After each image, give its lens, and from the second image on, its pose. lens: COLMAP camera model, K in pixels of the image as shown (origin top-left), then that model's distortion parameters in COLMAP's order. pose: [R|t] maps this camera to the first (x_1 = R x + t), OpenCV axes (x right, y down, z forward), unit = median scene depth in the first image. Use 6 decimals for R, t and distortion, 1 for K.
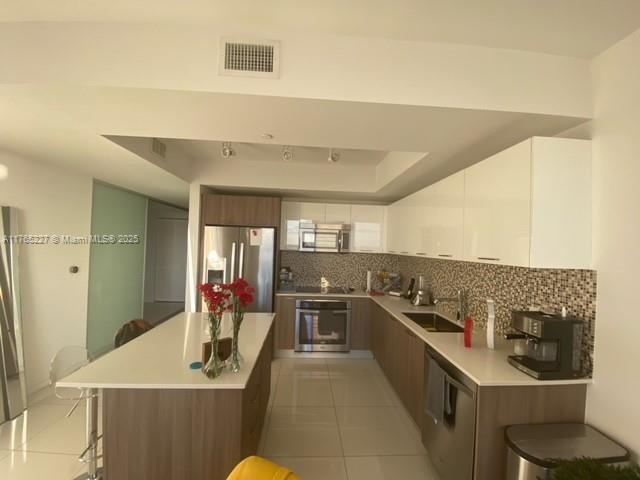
lens RADIAL K [[261.8, 0, 317.8], [0, 261.8, 240.6], [0, 0, 1]] dist [-0.004801, -0.000602]
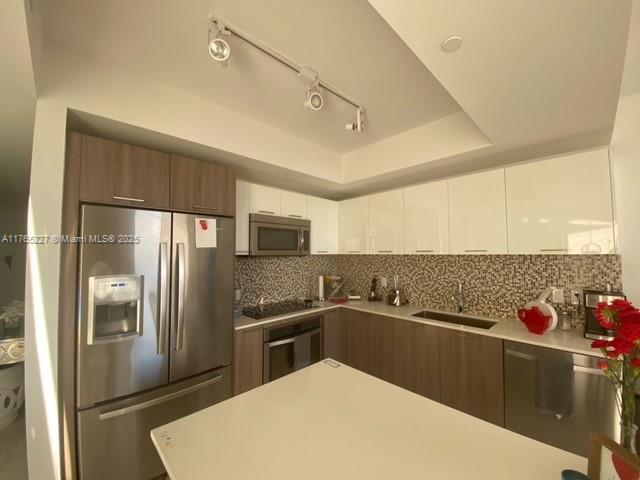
lens RADIAL K [[261.8, 0, 321.5], [0, 261.8, 243.2], [0, 0, 1]] dist [-0.004801, -0.000602]
pose [[0.749661, -0.008405, 0.661769, -0.715118], [0.015099, 0.999876, -0.004405, 0.026683], [-0.661650, 0.013294, 0.749695, 0.716166]]
